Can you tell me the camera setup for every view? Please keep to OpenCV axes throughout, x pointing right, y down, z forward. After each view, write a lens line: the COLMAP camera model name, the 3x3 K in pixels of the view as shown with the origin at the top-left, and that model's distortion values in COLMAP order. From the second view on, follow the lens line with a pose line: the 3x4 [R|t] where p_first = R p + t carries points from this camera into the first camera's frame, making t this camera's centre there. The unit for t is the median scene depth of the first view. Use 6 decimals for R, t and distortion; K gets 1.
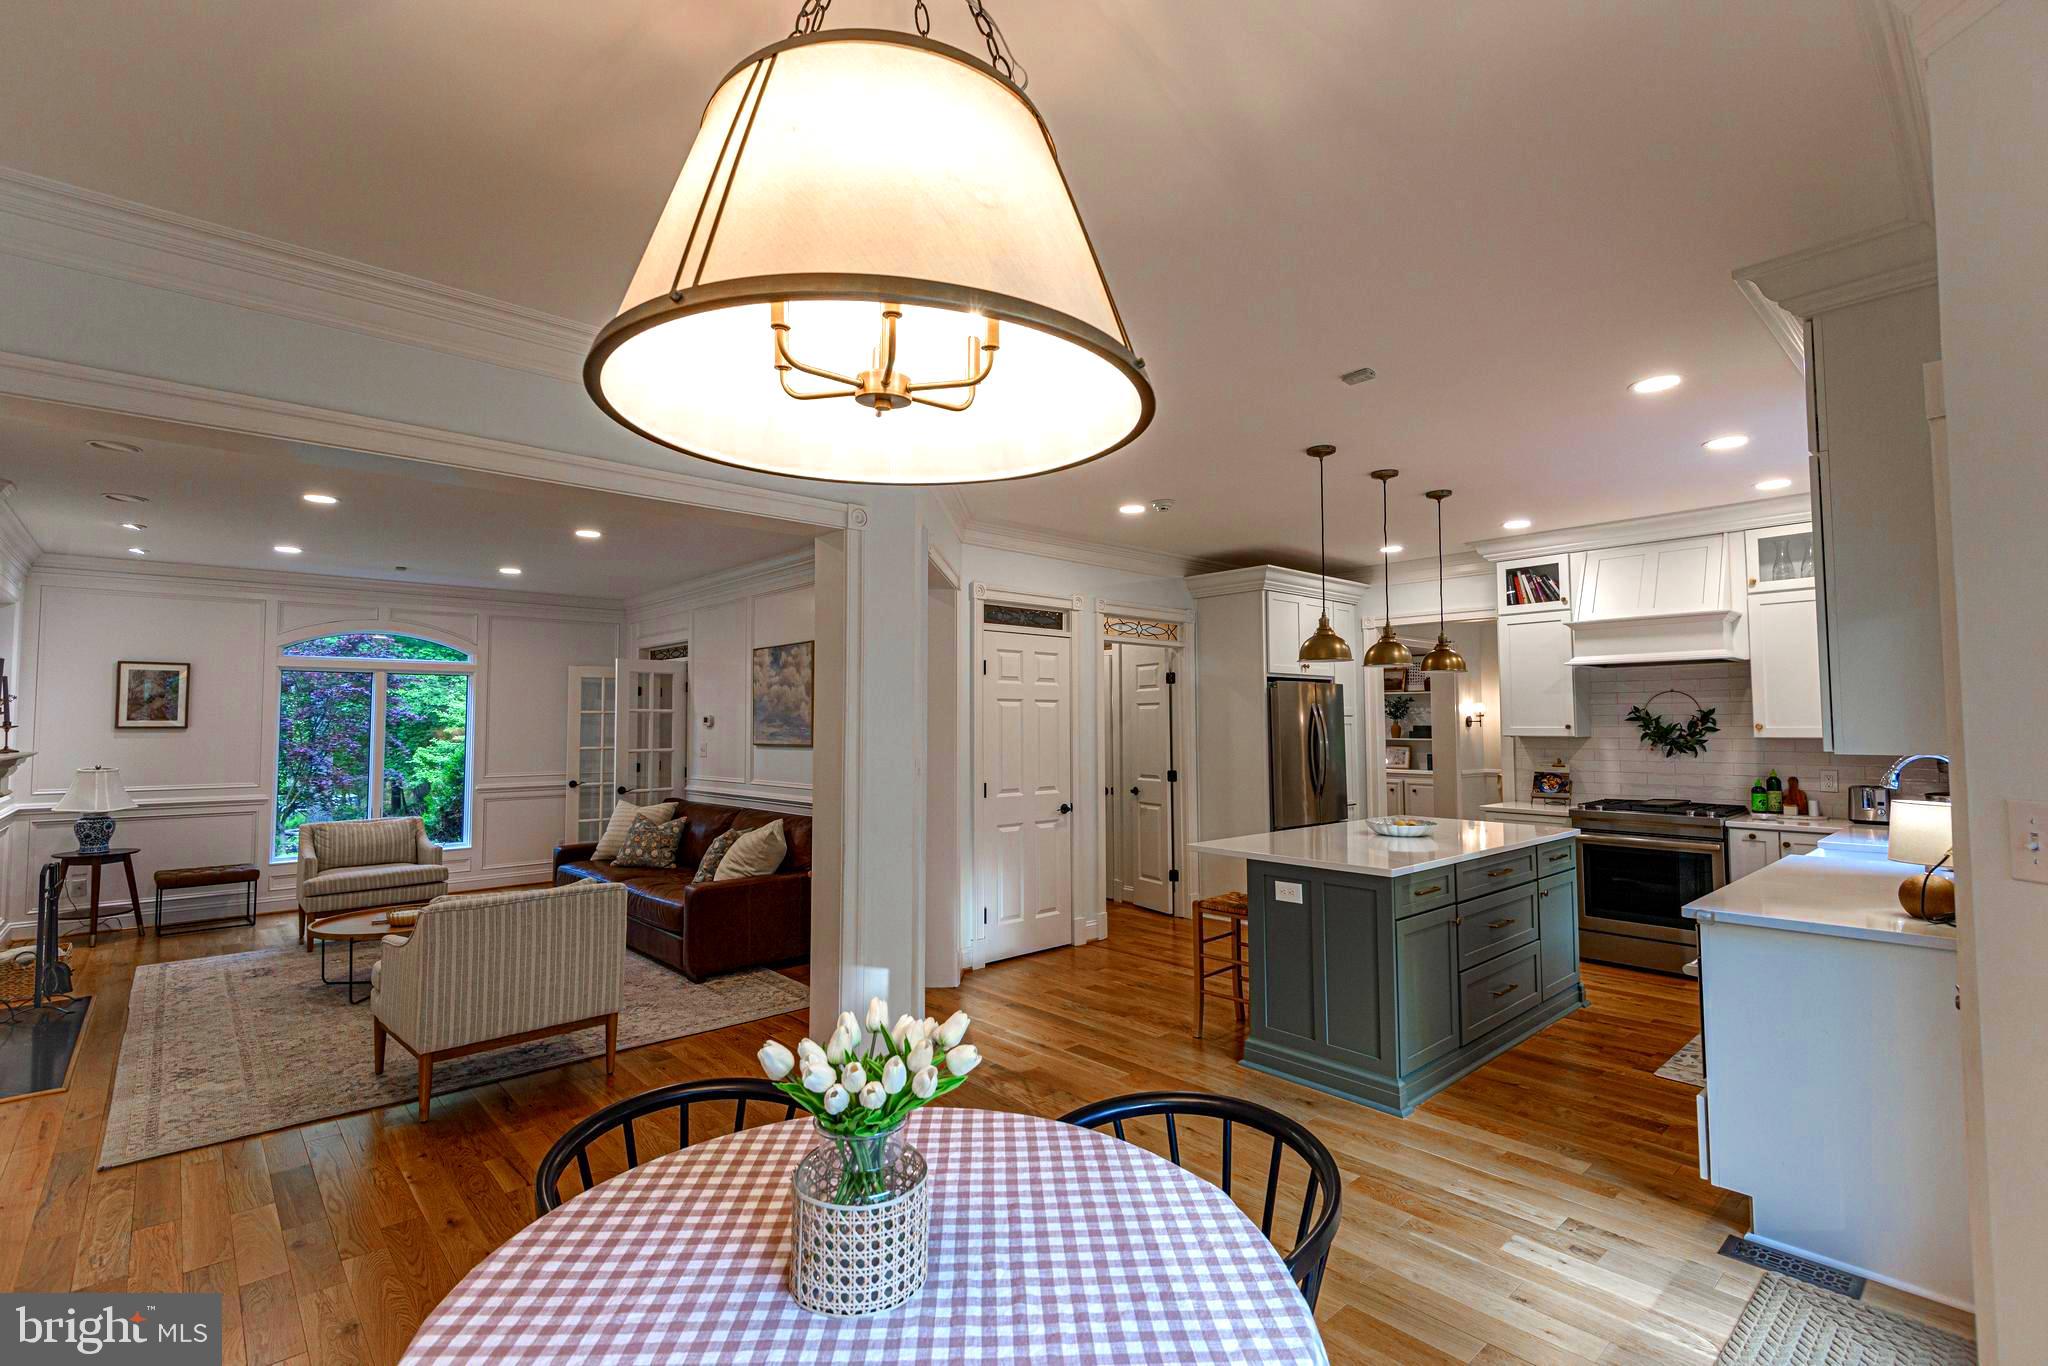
lens RADIAL K [[925.3, 0, 1018.6], [0, 925.3, 674.3], [0, 0, 1]] dist [0.012456, -0.006849]
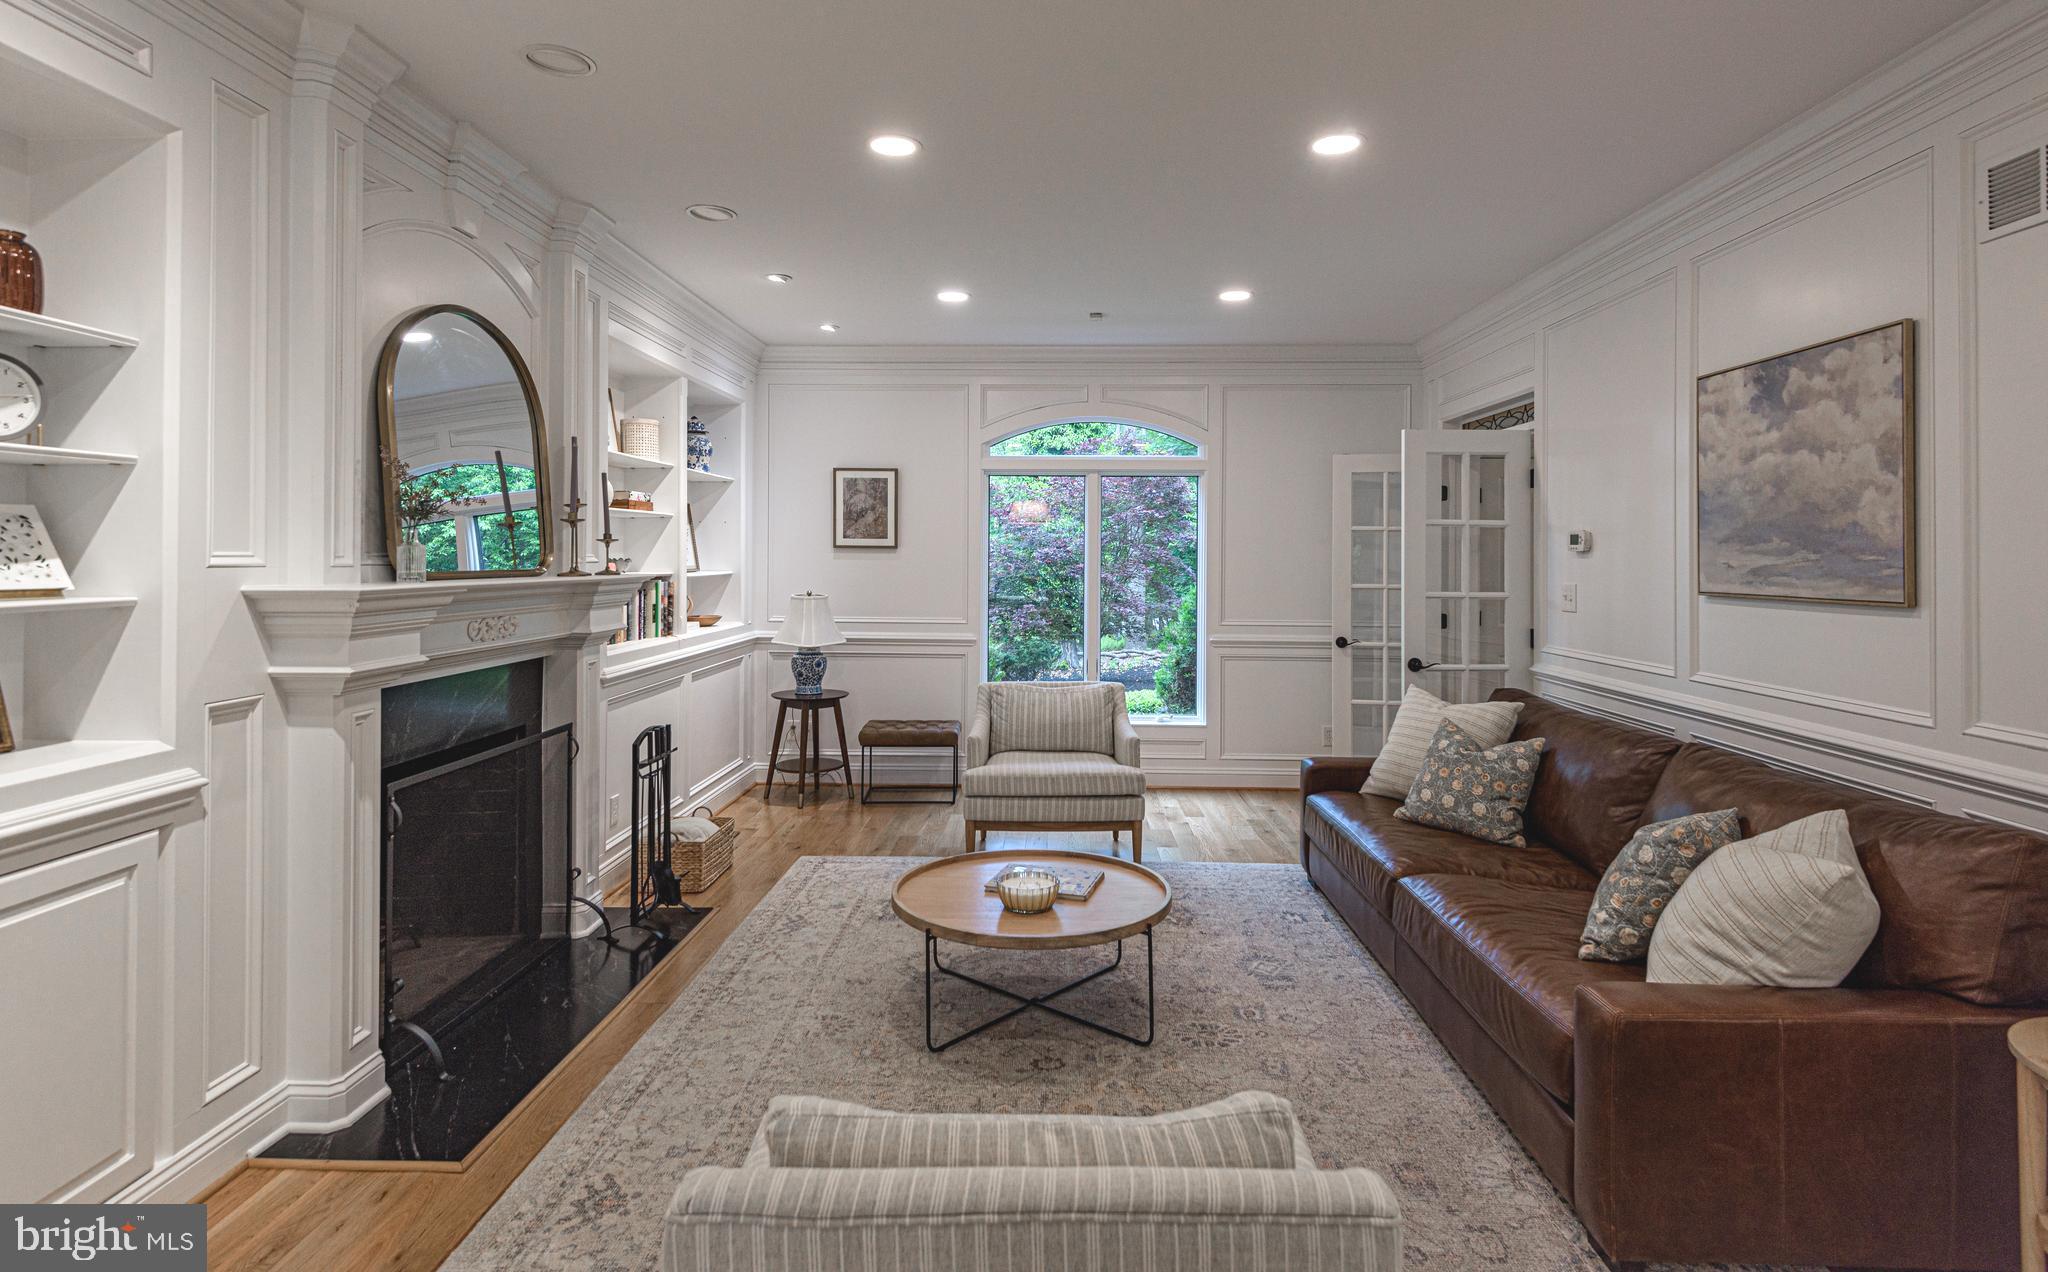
lens RADIAL K [[1054.9, 0, 1040.0], [0, 1054.9, 544.2], [0, 0, 1]] dist [0.001999, -0.000252]
pose [[0.728769, 0.003731, -0.684749, -0.188684], [0.027003, 0.999051, 0.034182, 0.029504], [0.684227, -0.043401, 0.727977, 0.461674]]
